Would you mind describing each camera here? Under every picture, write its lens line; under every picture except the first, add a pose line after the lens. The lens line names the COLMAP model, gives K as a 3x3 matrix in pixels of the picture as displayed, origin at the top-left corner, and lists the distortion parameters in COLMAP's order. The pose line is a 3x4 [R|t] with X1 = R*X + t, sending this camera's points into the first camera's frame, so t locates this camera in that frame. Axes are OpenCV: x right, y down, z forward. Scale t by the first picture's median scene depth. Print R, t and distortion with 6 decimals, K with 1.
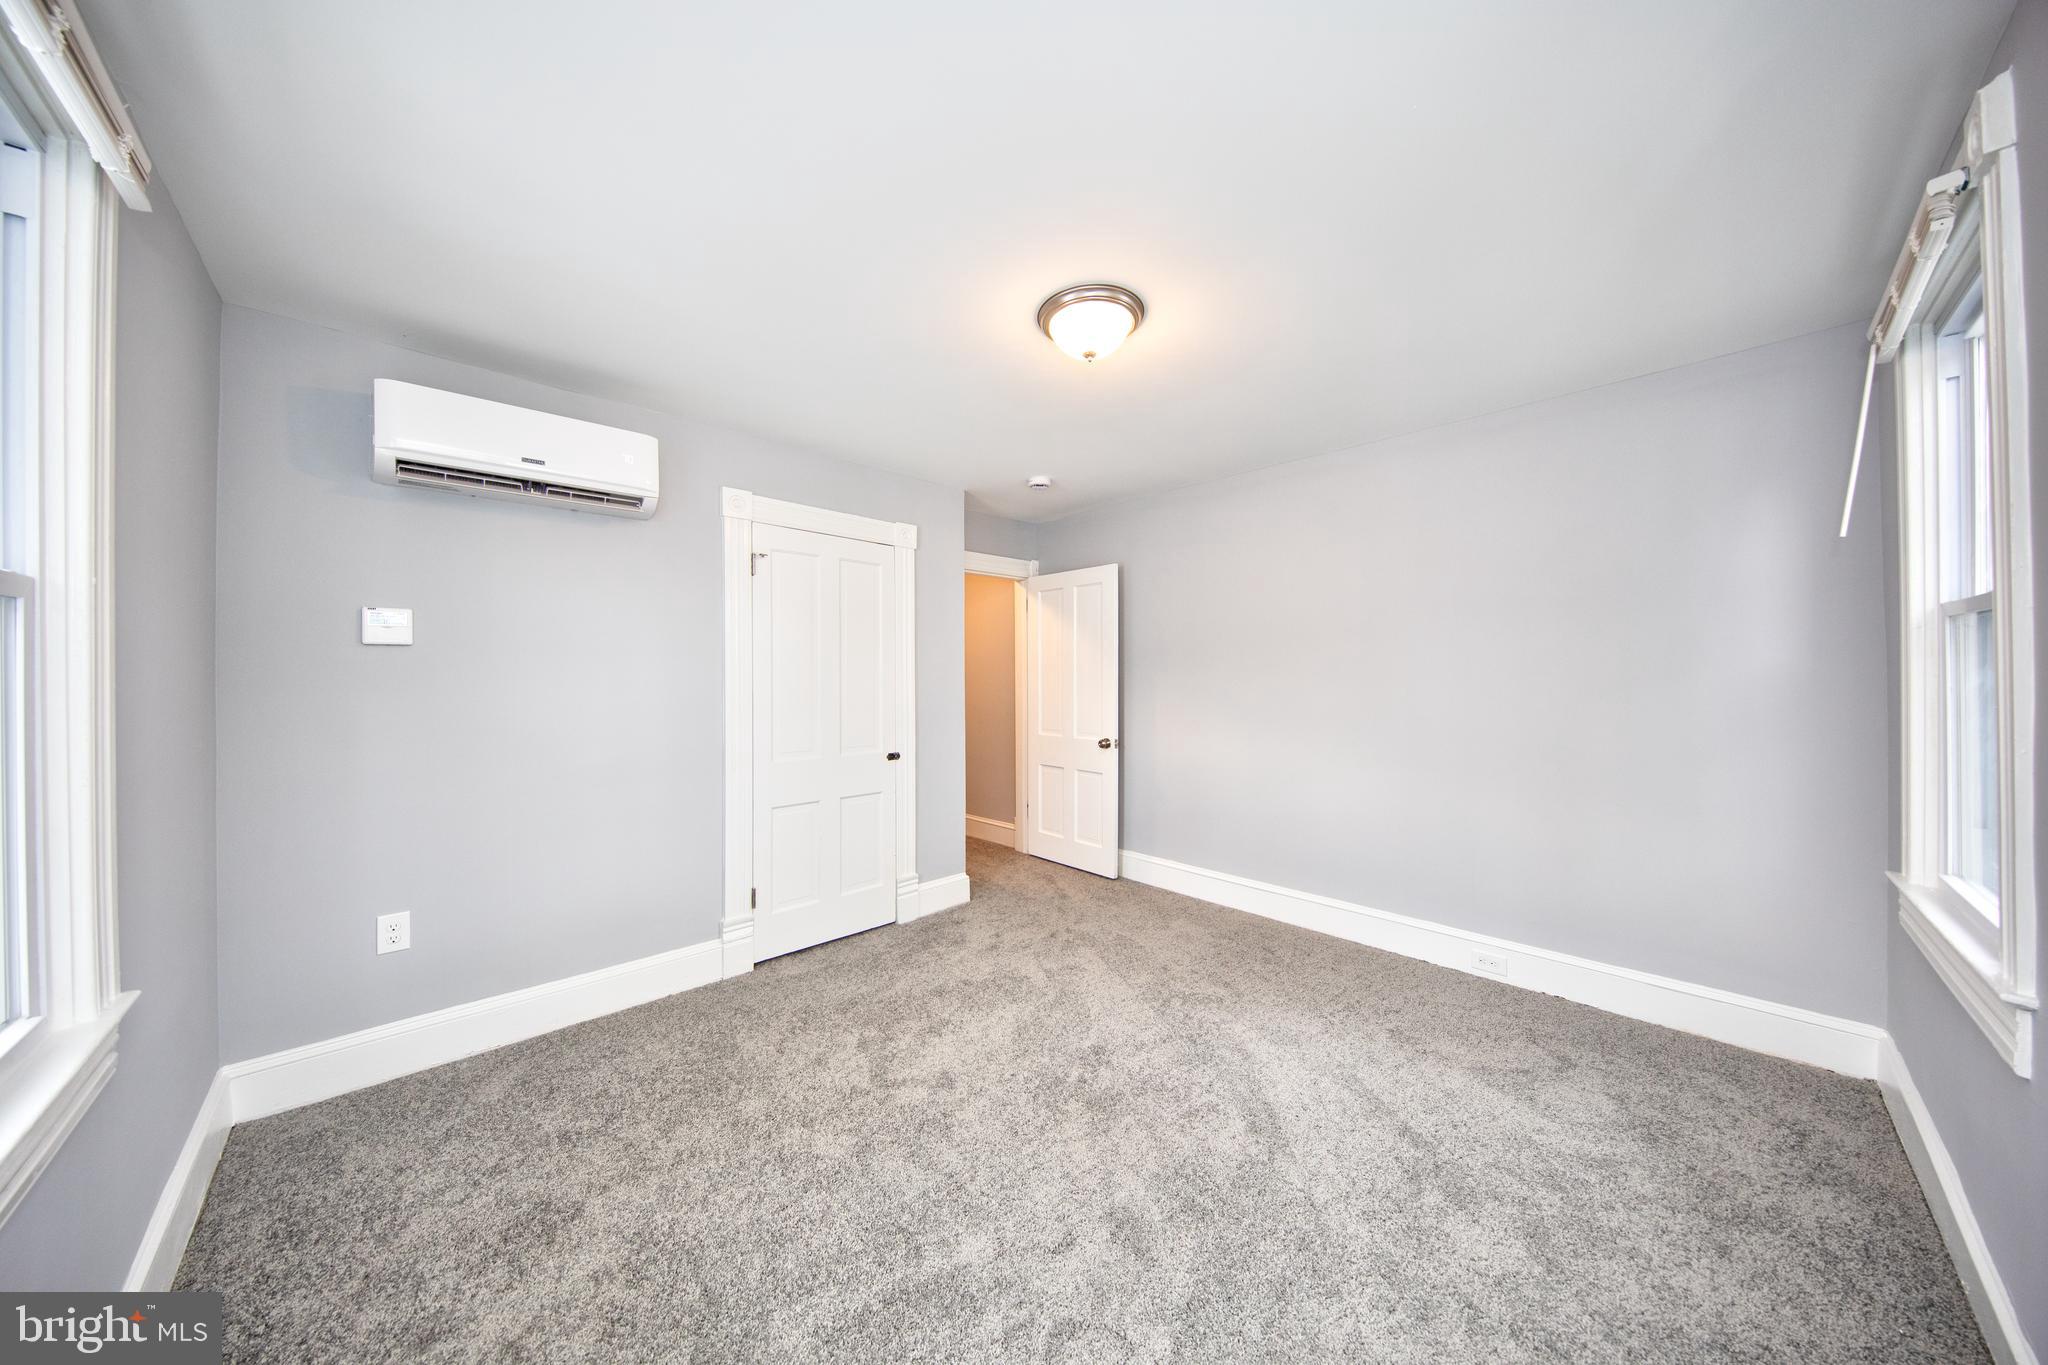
lens RADIAL K [[645.2, 0, 1018.2], [0, 645.2, 670.8], [0, 0, 1]] dist [0.012589, -0.006666]
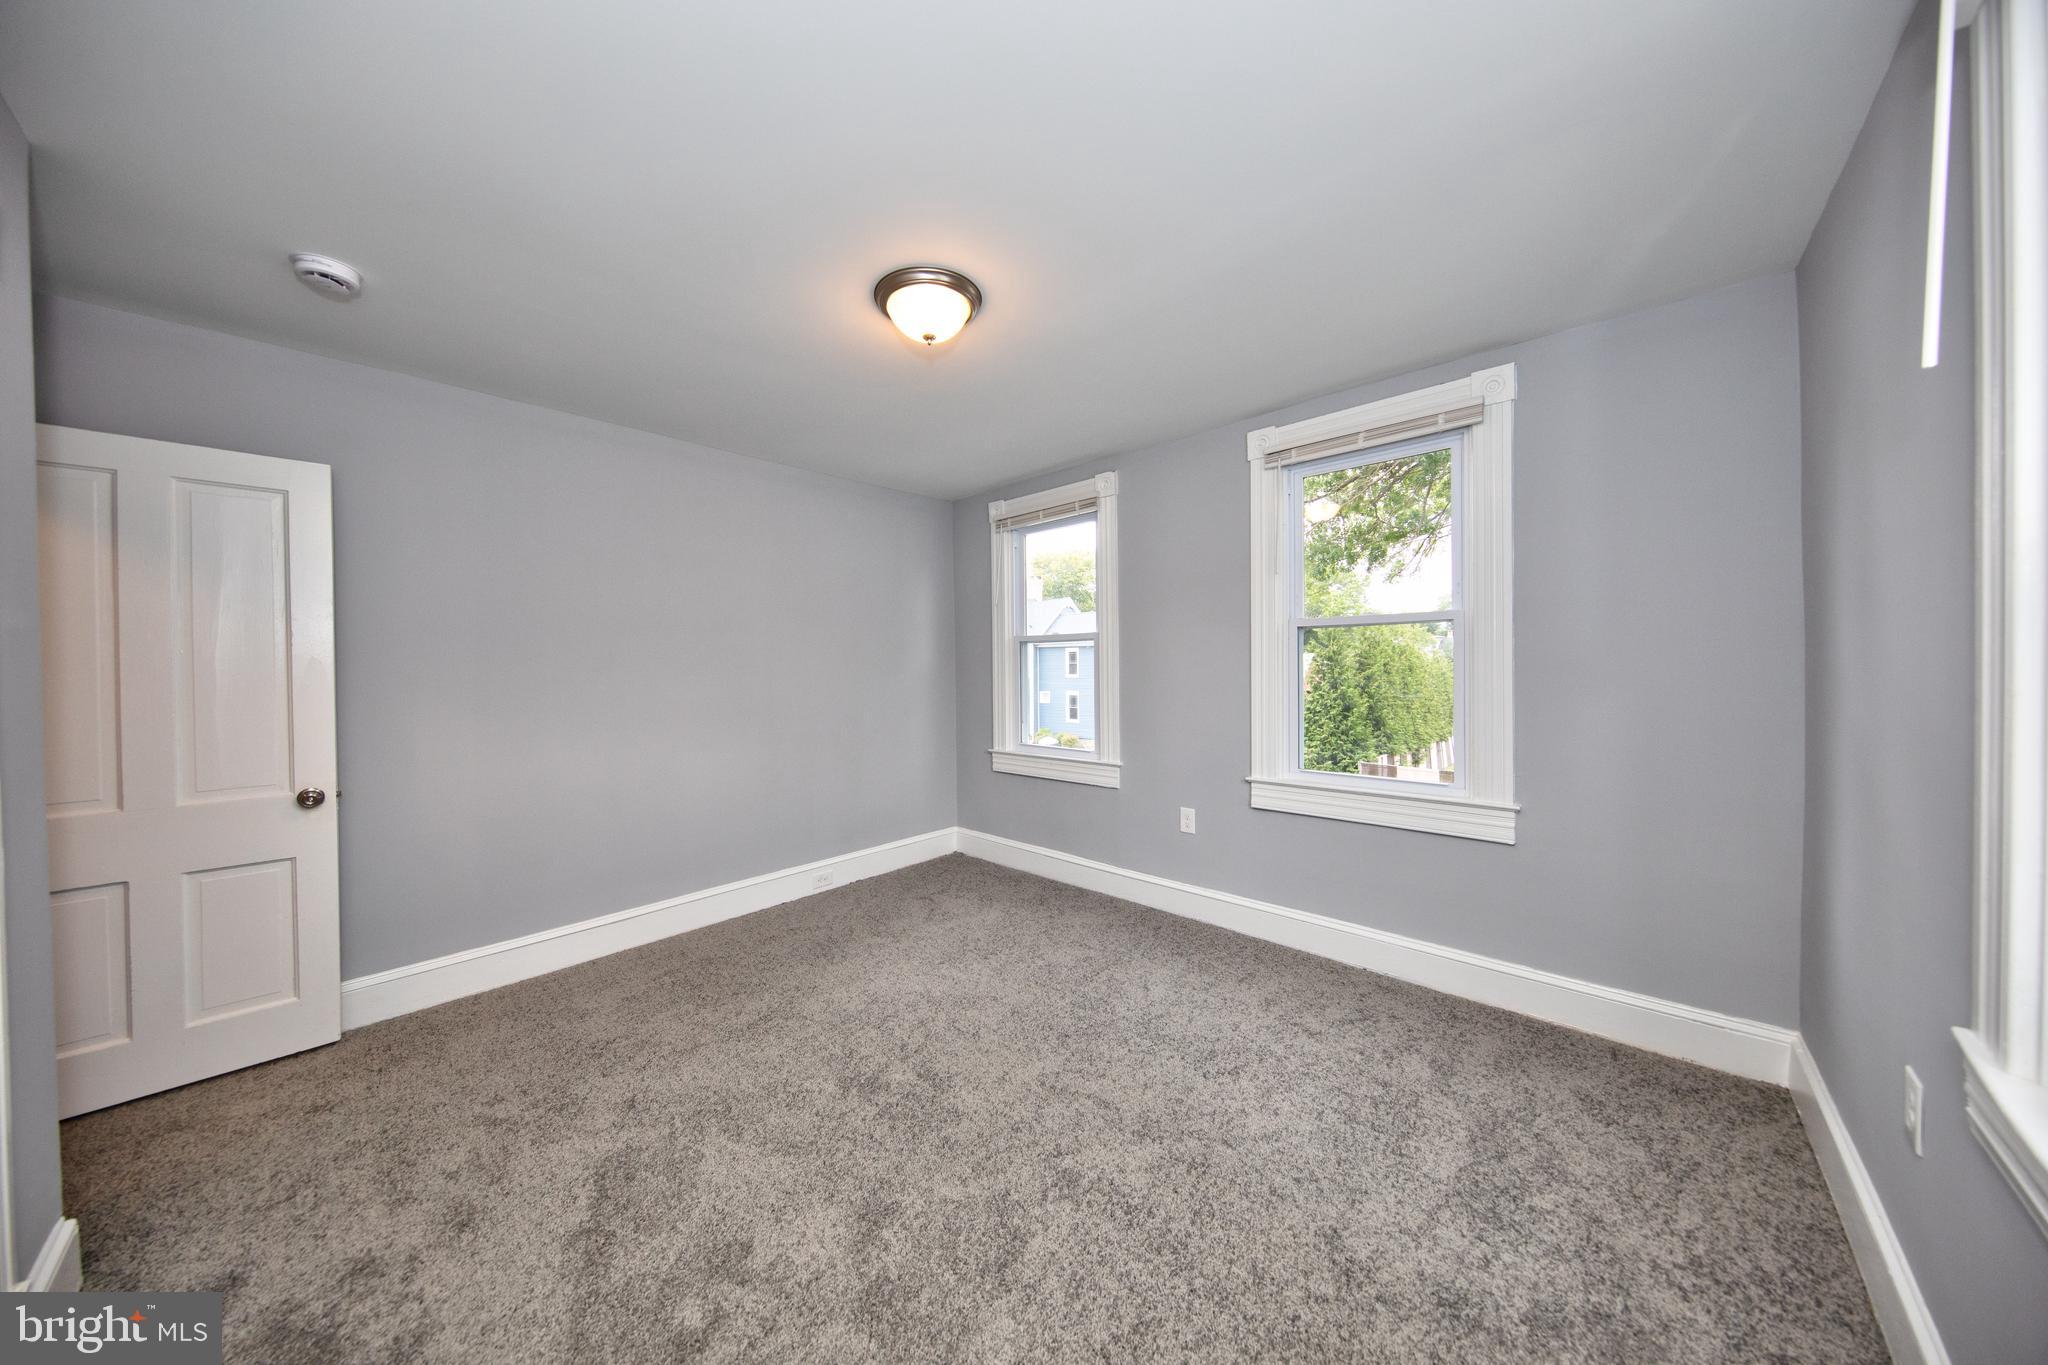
lens RADIAL K [[648.4, 0, 1019.5], [0, 648.4, 672.4], [0, 0, 1]] dist [0.011812, -0.006160]
pose [[-0.062566, -0.002586, 0.998037, -0.575459], [0.006283, 0.999976, 0.002985, 0.014607], [-0.998021, 0.006458, -0.062548, 0.595806]]
